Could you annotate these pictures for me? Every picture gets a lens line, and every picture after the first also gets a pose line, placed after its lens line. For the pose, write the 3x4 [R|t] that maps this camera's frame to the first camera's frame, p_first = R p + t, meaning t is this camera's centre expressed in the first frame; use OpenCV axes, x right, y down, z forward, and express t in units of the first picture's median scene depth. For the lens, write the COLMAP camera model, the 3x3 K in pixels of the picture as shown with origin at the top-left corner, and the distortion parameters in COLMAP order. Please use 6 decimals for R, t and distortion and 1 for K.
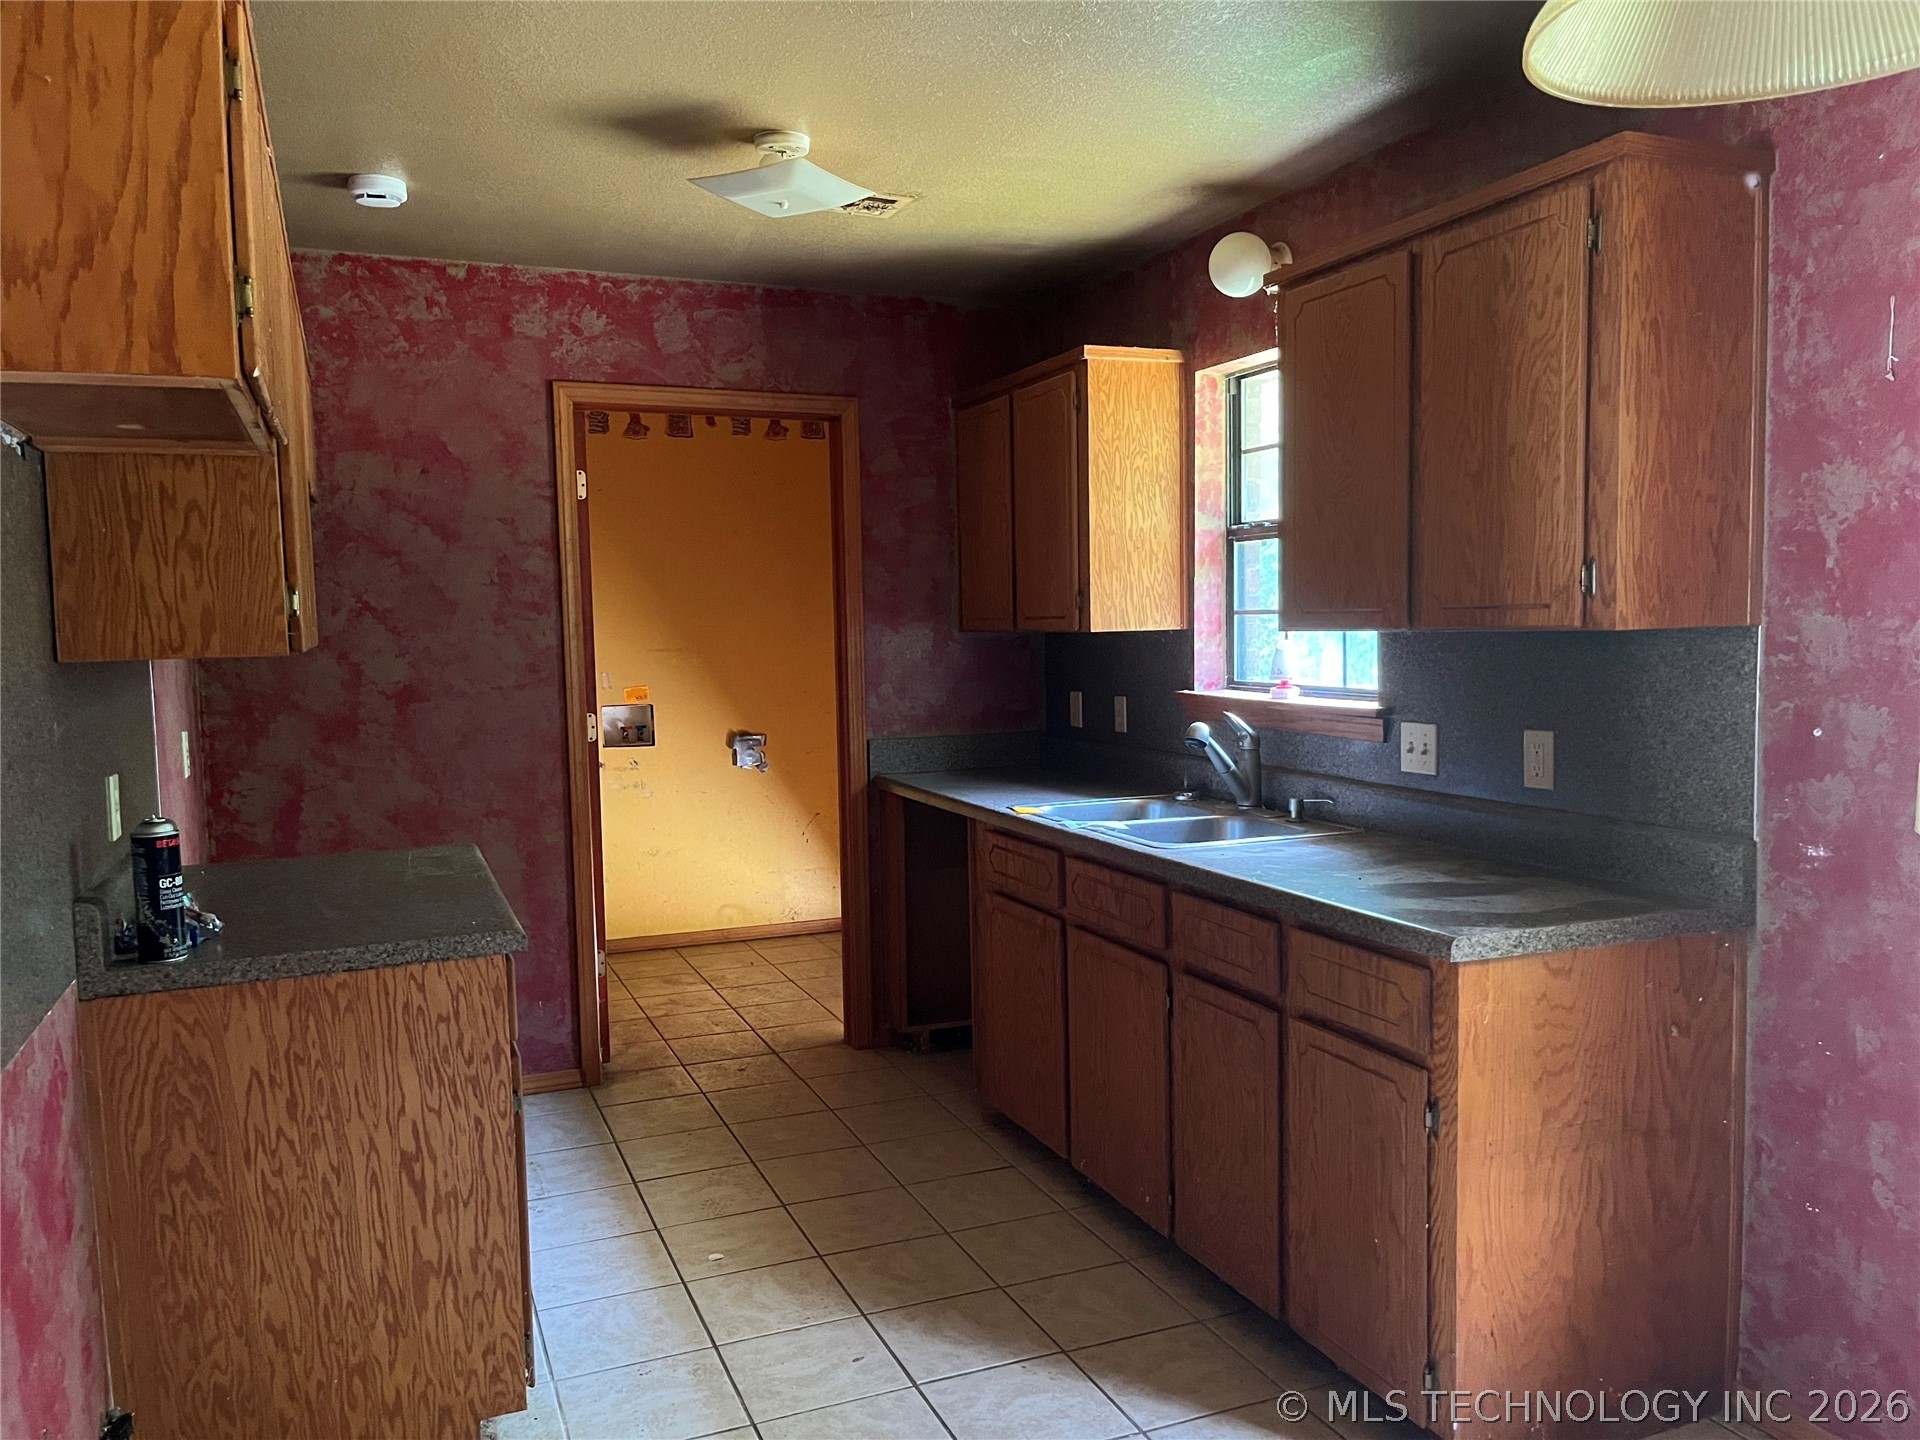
lens RADIAL K [[1445.2, 0, 960.0], [0, 1445.2, 720.0], [0, 0, 1]] dist [0.097790, -0.144679]
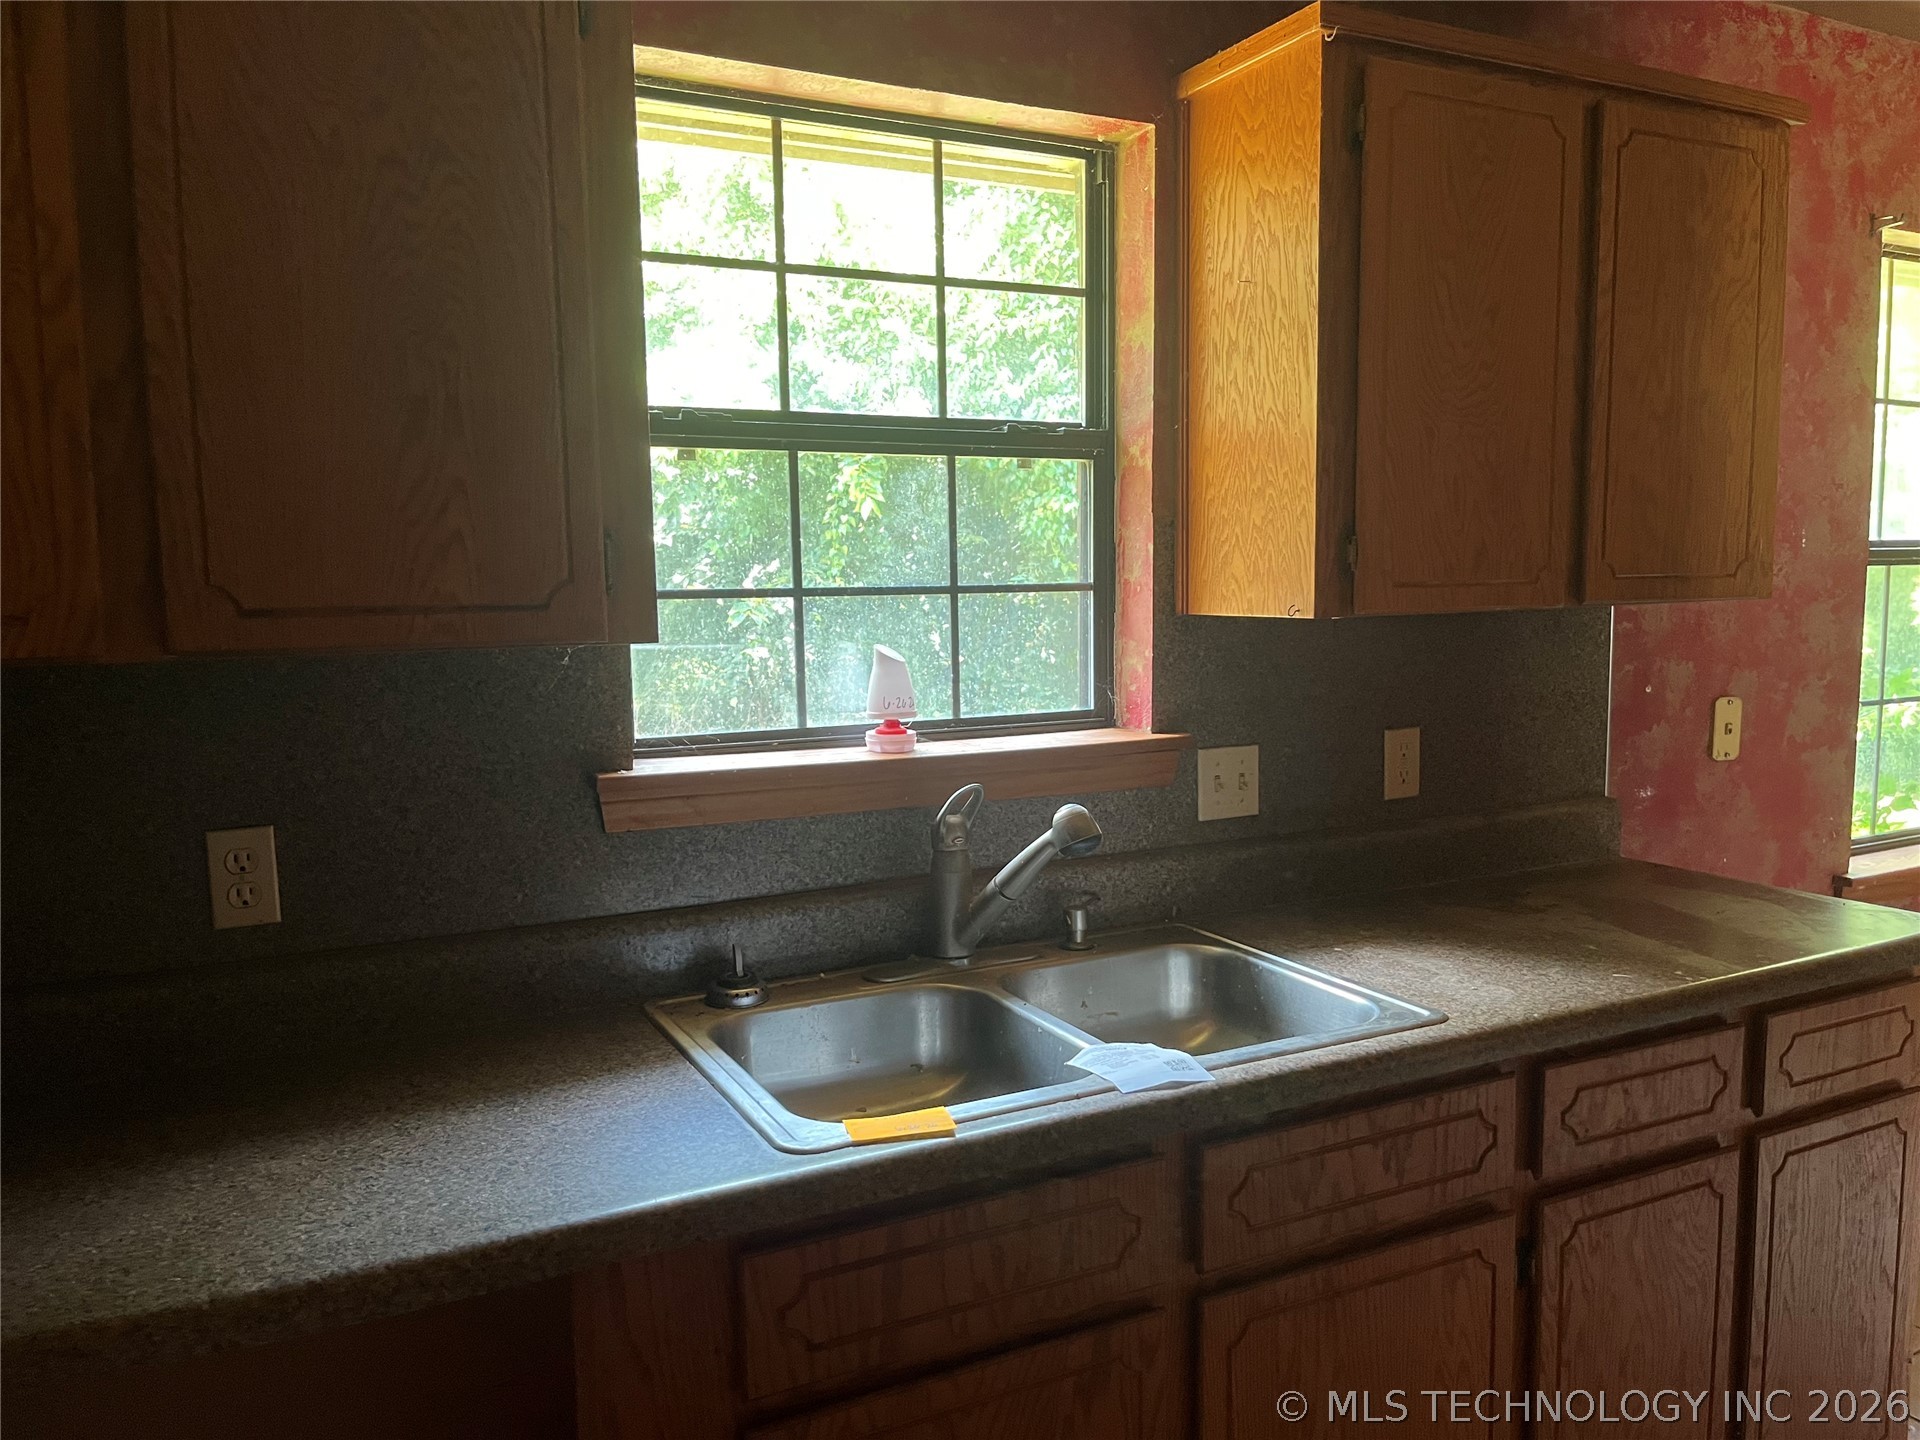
lens RADIAL K [[1445.2, 0, 960.0], [0, 1445.2, 720.0], [0, 0, 1]] dist [0.097790, -0.144679]
pose [[-0.071242, -0.082599, 0.994033, -0.453844], [0.088421, 0.992119, 0.088777, -0.102821], [-0.993532, 0.094218, -0.063377, 1.423396]]
